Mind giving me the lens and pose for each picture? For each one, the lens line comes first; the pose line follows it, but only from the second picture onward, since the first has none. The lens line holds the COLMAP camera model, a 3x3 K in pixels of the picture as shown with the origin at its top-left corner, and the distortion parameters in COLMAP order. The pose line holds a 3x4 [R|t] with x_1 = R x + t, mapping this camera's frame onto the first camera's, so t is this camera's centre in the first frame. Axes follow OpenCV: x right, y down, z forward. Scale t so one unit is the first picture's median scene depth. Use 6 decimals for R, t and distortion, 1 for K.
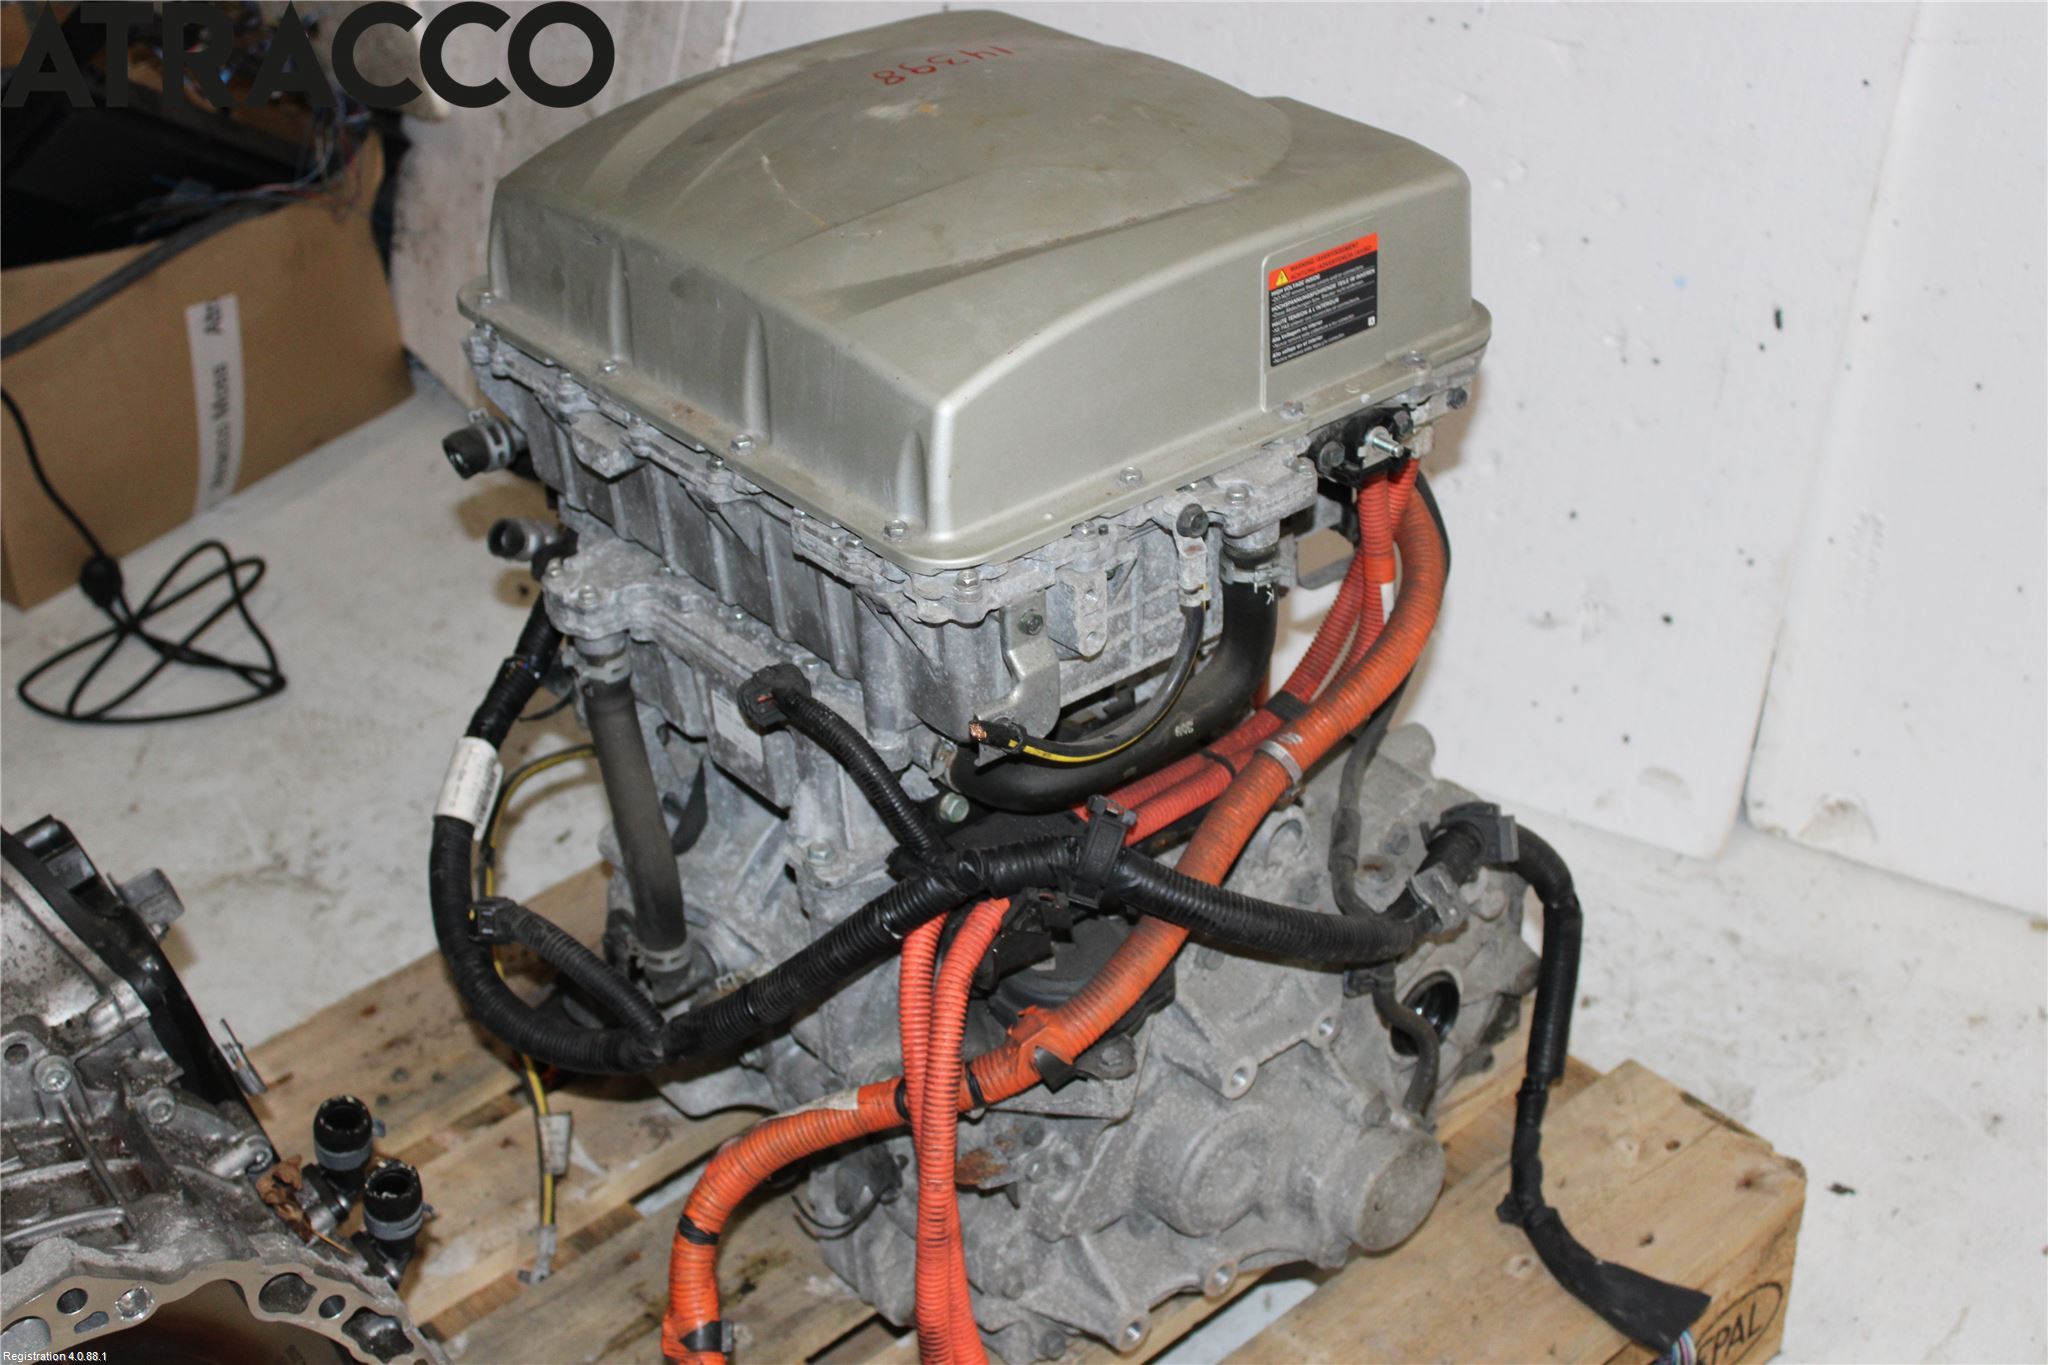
lens RADIAL K [[2872.5, 0, 1022.7], [0, 2872.5, 677.4], [0, 0, 1]] dist [-0.054094, 0.000000]
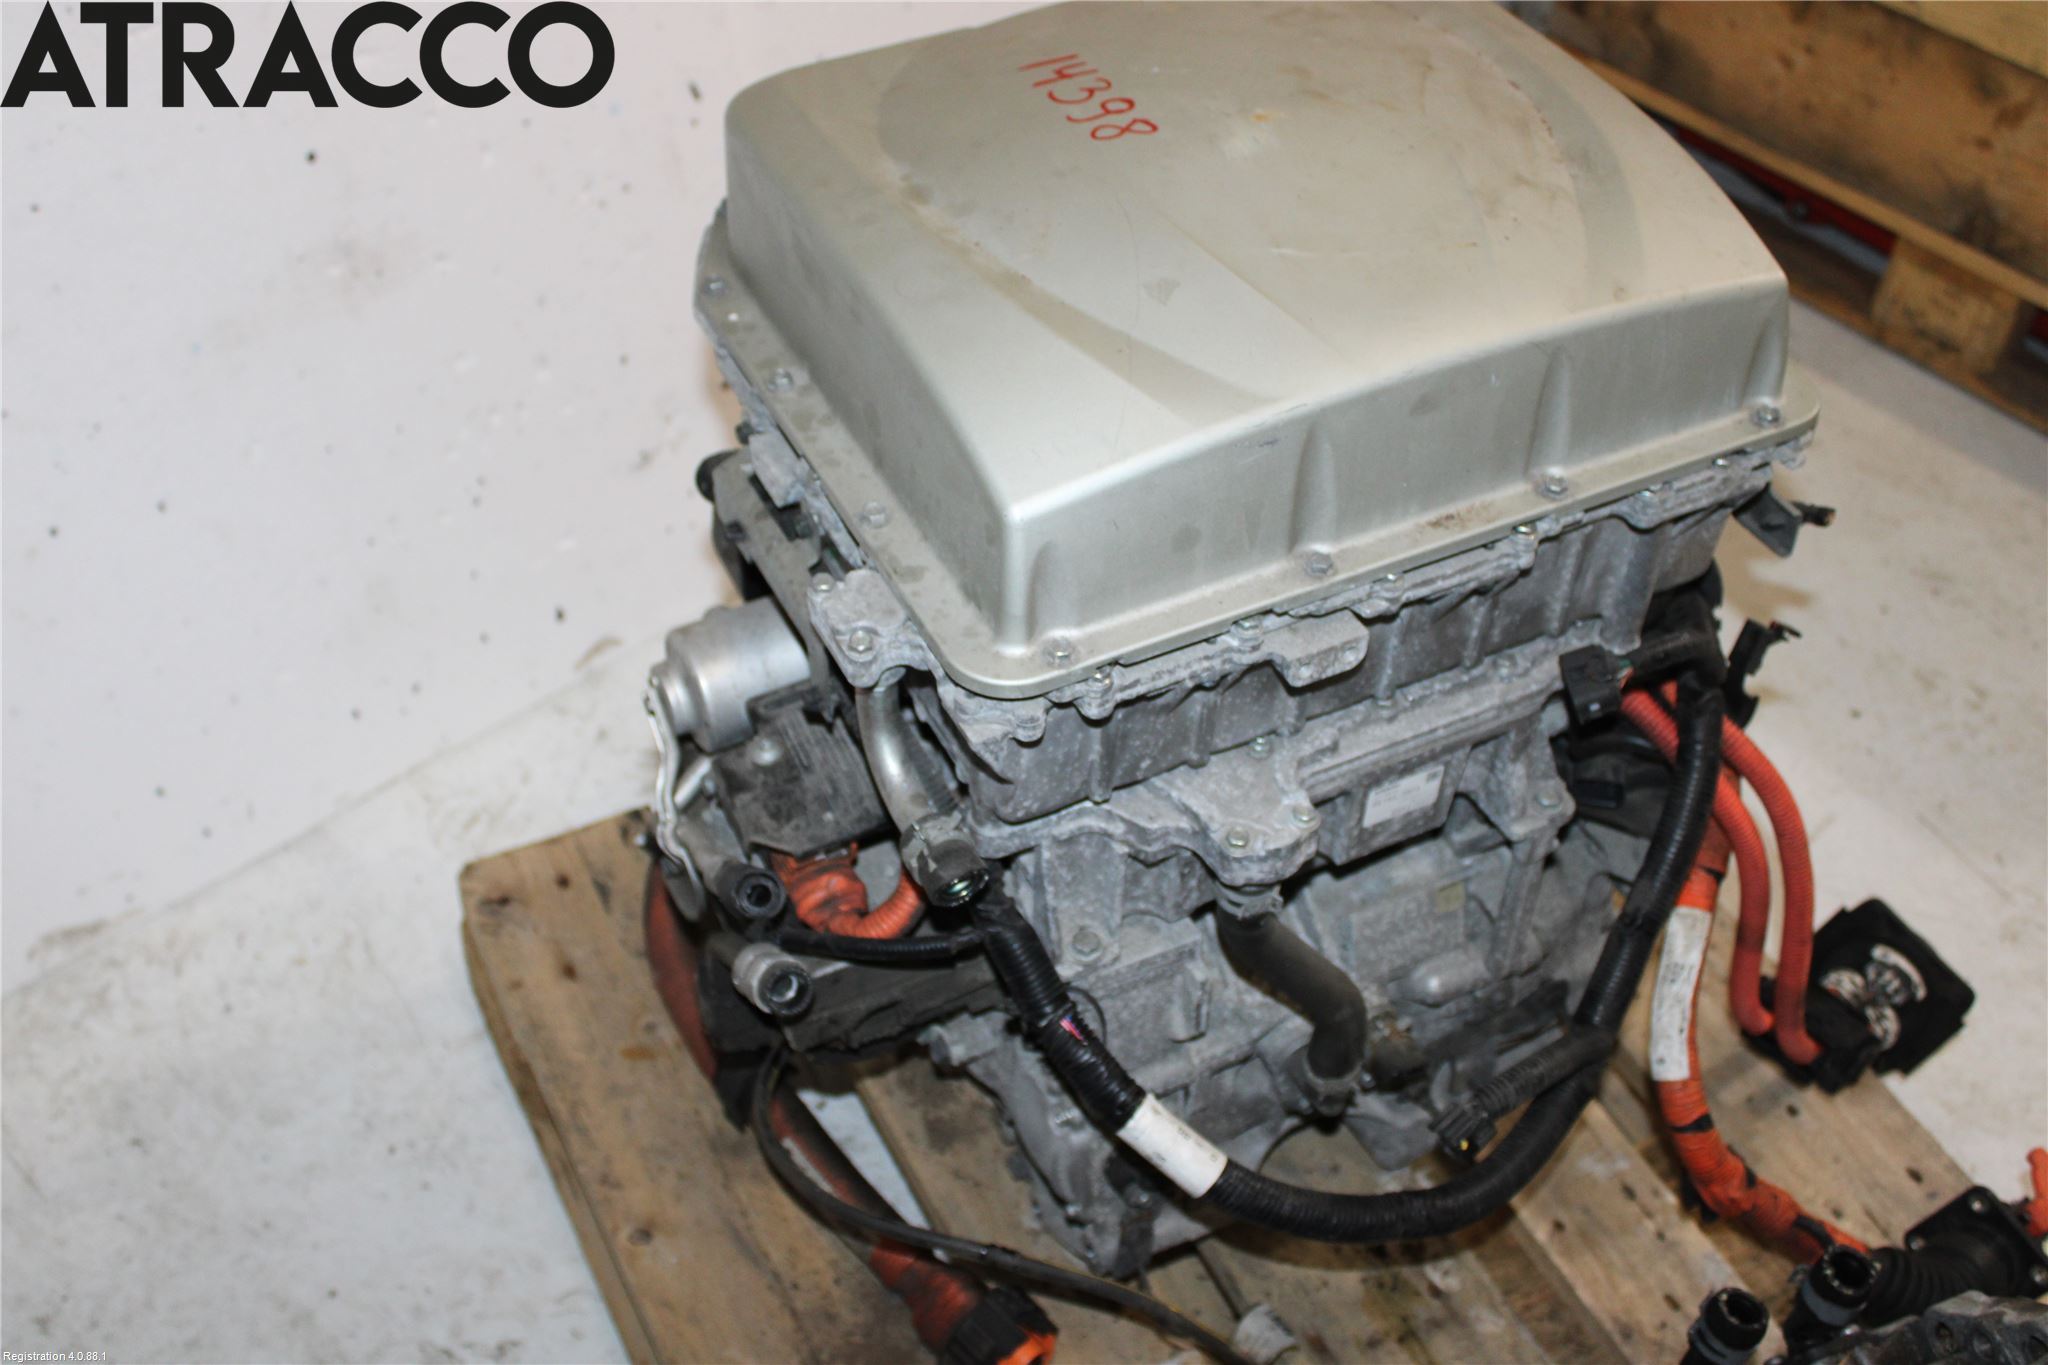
lens RADIAL K [[2187.1, 0, 1022.3], [0, 2187.1, 679.9], [0, 0, 1]] dist [-0.070292, 0.000000]
pose [[0.218518, -0.638800, 0.737689, -0.621181], [0.479828, 0.728594, 0.488790, -0.413915], [-0.849715, 0.247154, 0.465725, 0.757368]]
